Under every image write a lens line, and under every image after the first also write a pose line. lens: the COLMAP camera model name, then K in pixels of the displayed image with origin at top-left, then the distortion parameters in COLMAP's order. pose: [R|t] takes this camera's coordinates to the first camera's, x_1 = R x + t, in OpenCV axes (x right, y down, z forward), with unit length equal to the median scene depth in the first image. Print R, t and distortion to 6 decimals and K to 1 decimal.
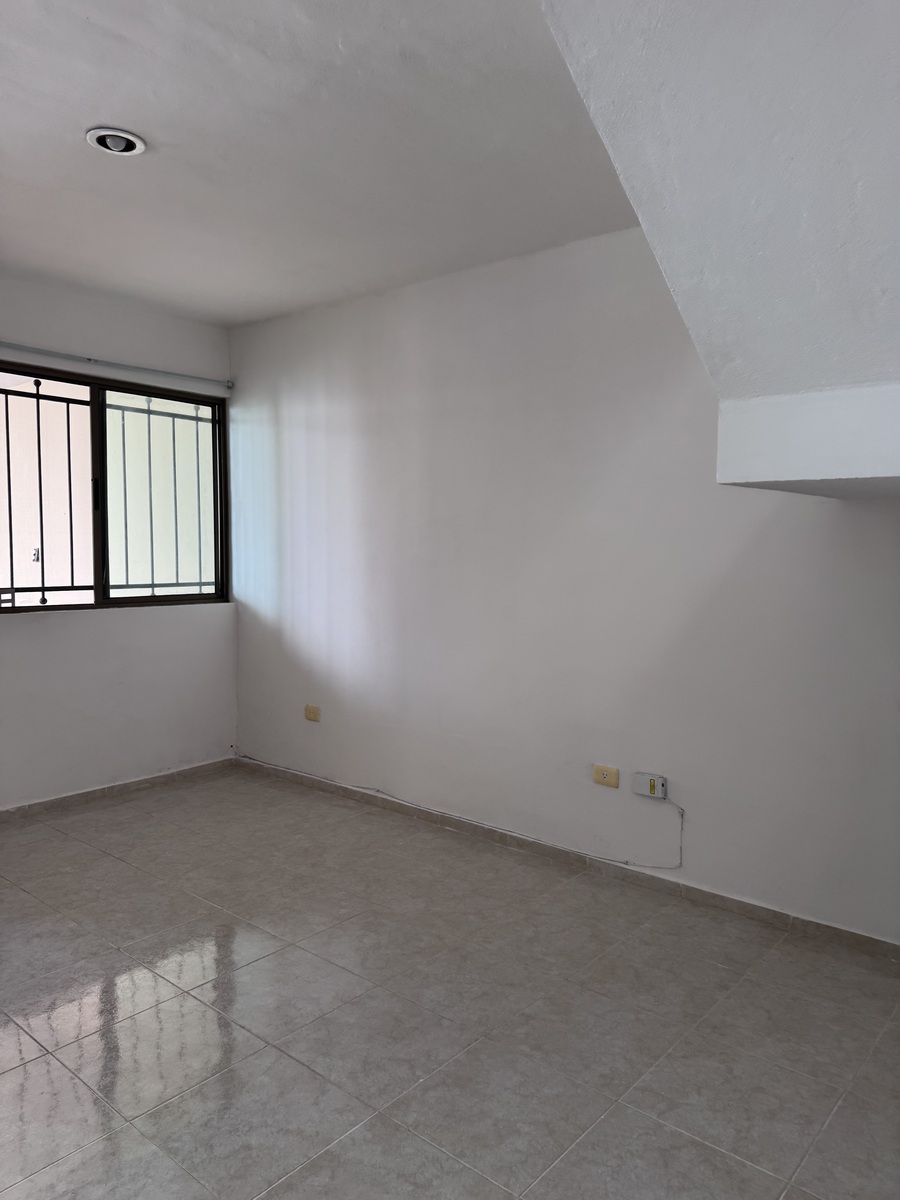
lens RADIAL K [[860.8, 0, 454.3], [0, 860.8, 595.4], [0, 0, 1]] dist [0.037799, -0.040043]
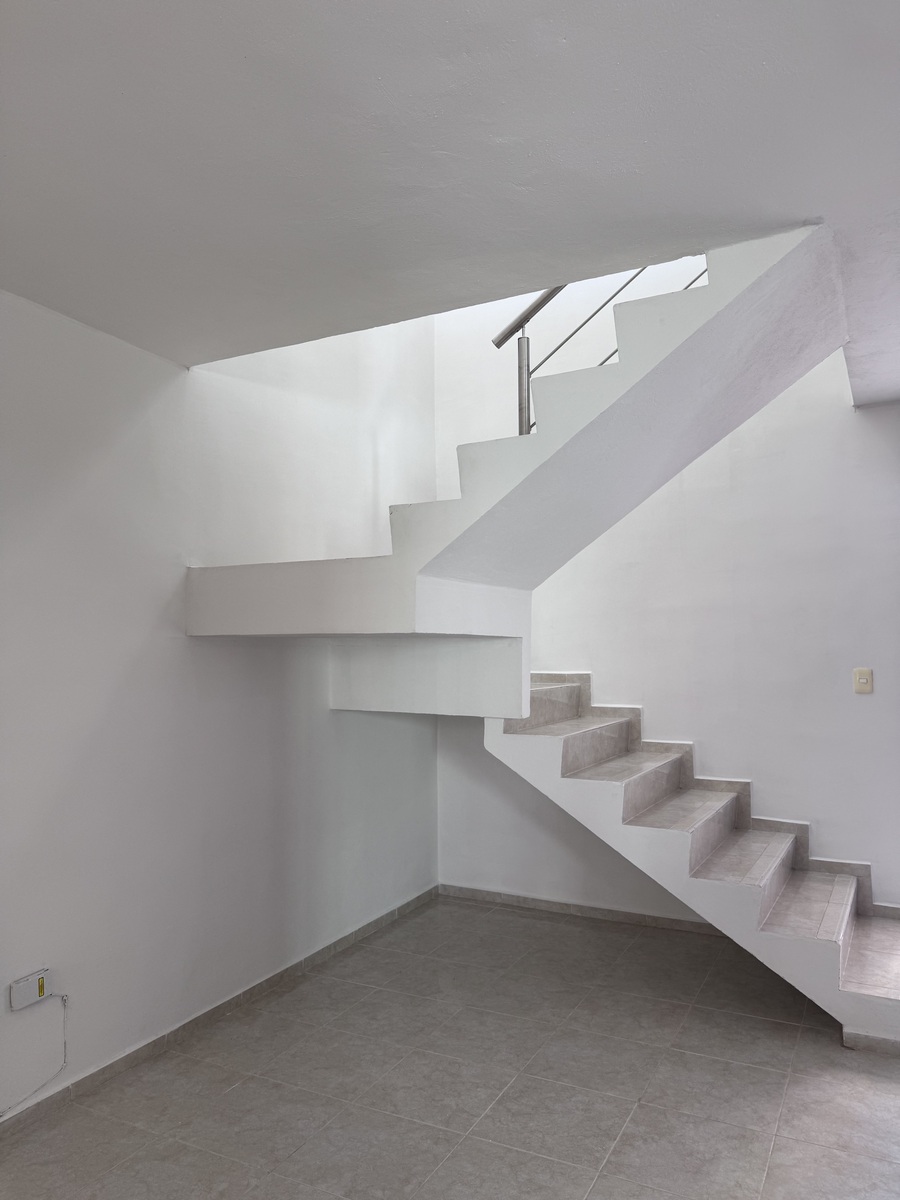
lens RADIAL K [[860.8, 0, 449.0], [0, 860.8, 602.4], [0, 0, 1]] dist [0.037799, -0.040043]
pose [[-0.245098, 0.052431, 0.968079, -1.294937], [0.061118, 0.997386, -0.038544, -0.147480], [-0.967570, 0.049720, -0.247662, 1.630986]]
